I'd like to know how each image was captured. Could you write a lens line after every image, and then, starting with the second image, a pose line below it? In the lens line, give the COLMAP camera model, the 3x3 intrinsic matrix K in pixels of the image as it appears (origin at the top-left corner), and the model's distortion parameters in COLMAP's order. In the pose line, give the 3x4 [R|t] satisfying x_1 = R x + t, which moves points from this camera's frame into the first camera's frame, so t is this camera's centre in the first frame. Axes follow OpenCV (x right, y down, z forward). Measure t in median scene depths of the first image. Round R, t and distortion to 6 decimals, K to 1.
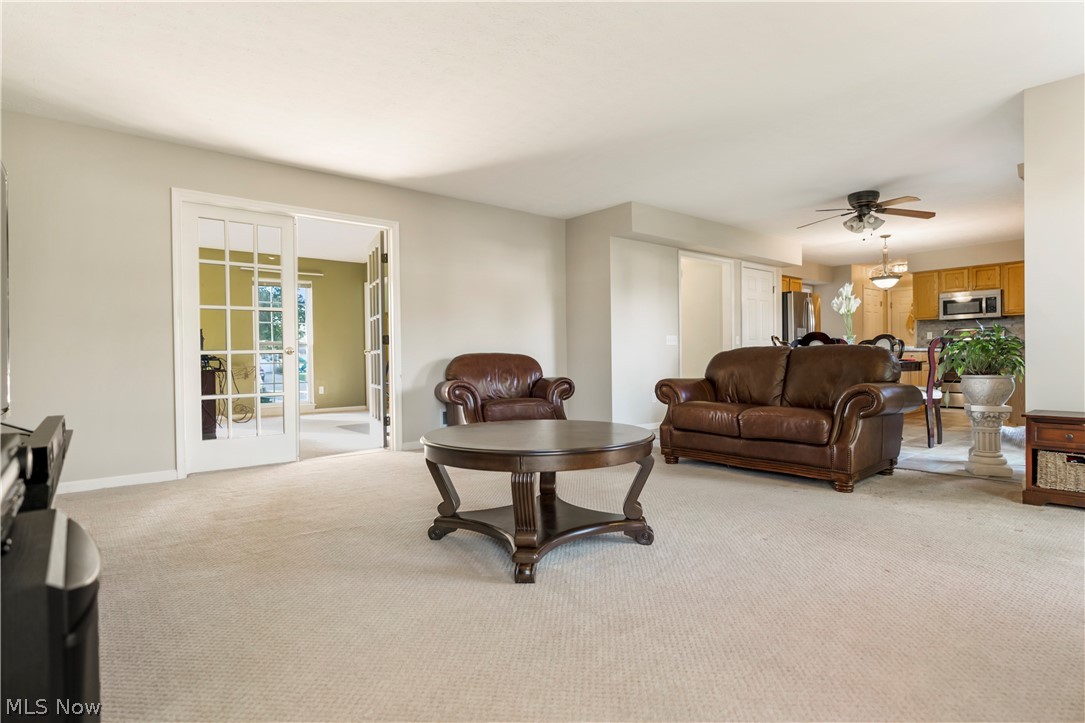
lens RADIAL K [[584.2, 0, 537.1], [0, 584.2, 362.5], [0, 0, 1]] dist [0.027216, 0.000401]
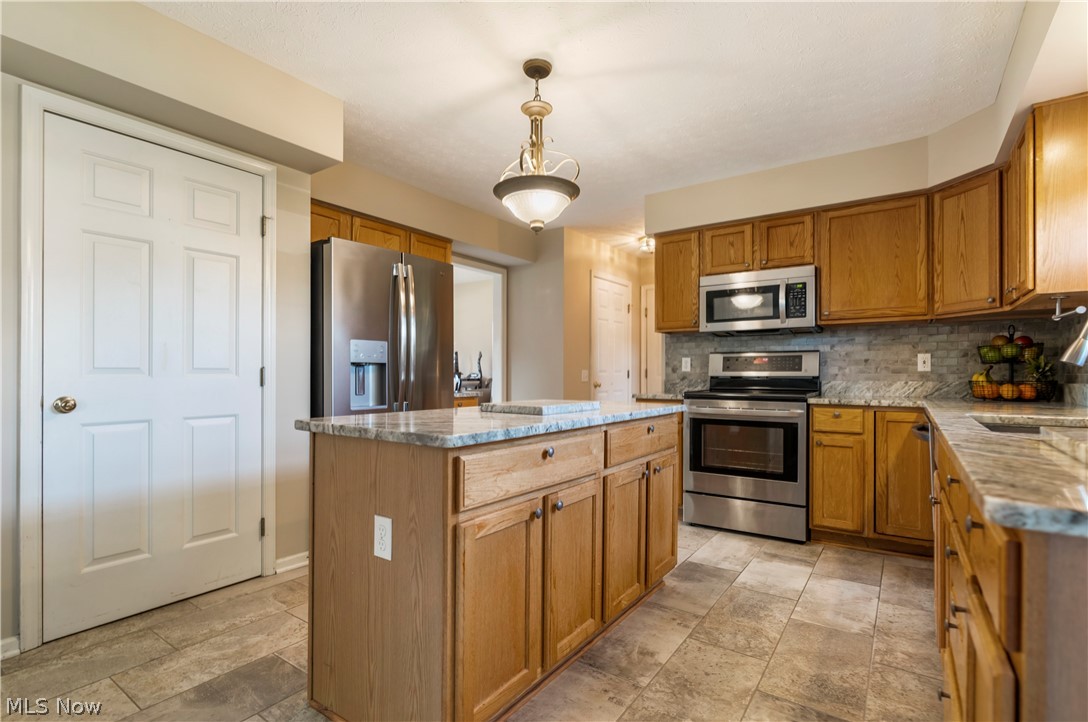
lens RADIAL K [[508.3, 0, 540.2], [0, 508.3, 376.2], [0, 0, 1]] dist [-0.005669, -0.000737]
pose [[0.968049, 0.002795, 0.250744, 0.474680], [-0.004355, 0.999974, 0.005664, -0.040700], [-0.250722, -0.006575, 0.968037, 0.667091]]
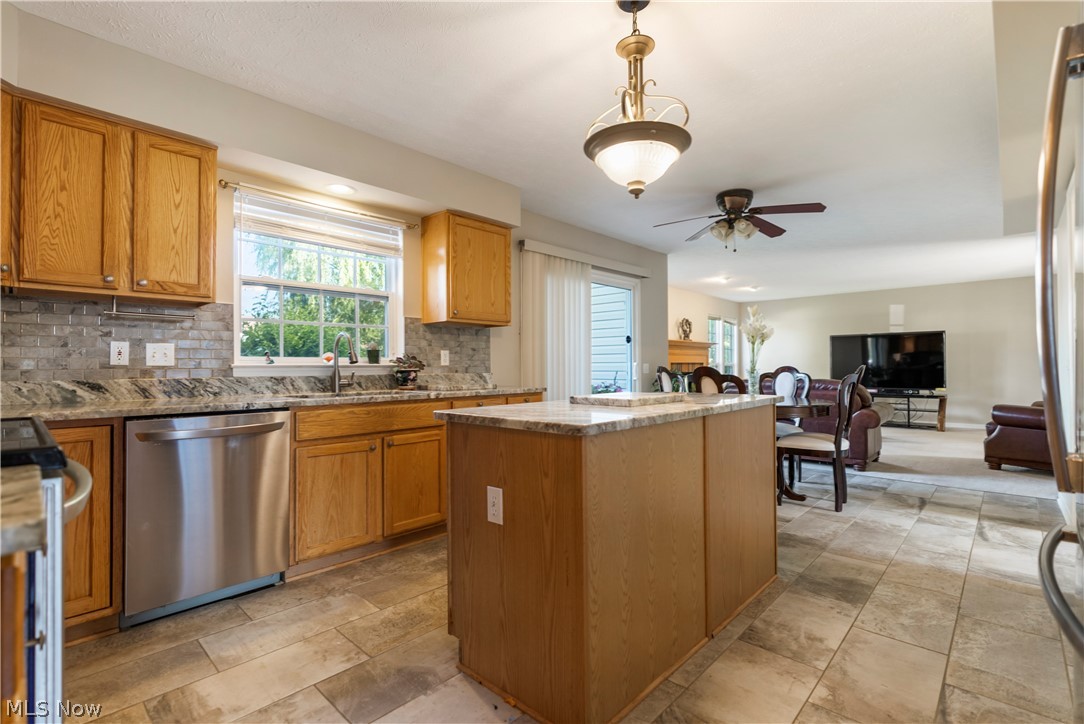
lens RADIAL K [[506.5, 0, 545.5], [0, 506.5, 360.1], [0, 0, 1]] dist [-0.005669, -0.000737]
pose [[-0.992096, 0.005726, -0.125349, 0.603350], [0.007232, 0.999907, -0.011569, -0.041490], [0.125272, -0.012384, -0.992045, 1.127920]]
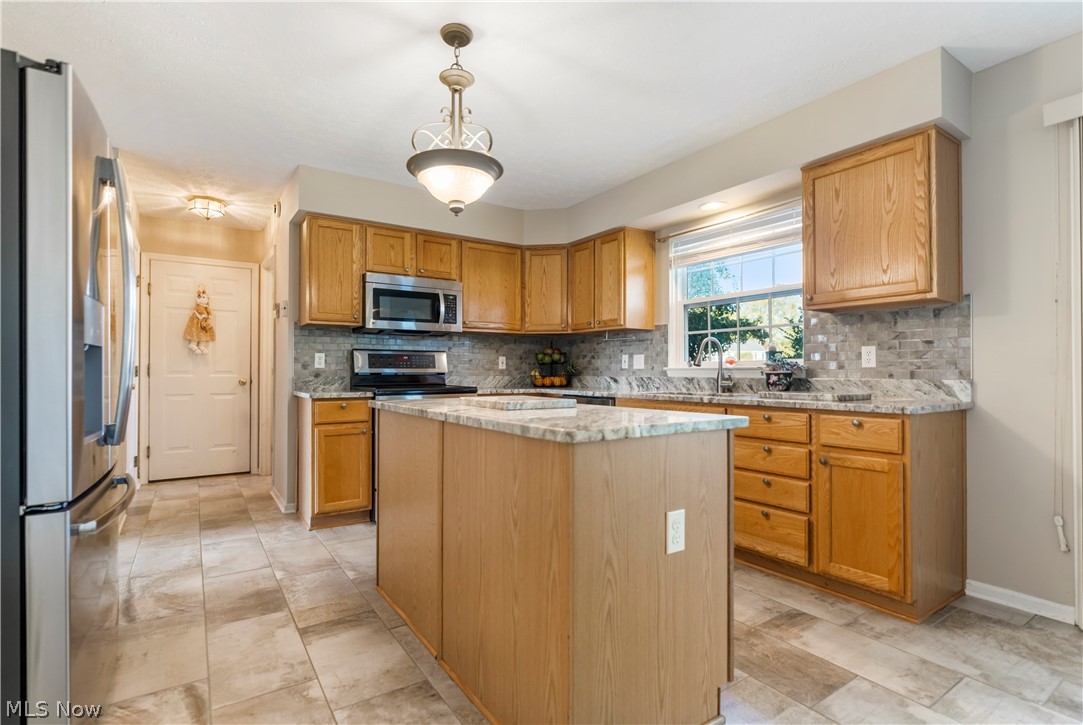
lens RADIAL K [[524.1, 0, 540.2], [0, 524.1, 367.7], [0, 0, 1]] dist [-0.014042, -0.000401]
pose [[0.110256, 0.012400, 0.993826, 0.301234], [-0.001286, 0.999923, -0.012333, -0.038128], [-0.993902, 0.000082, 0.110263, 0.855039]]
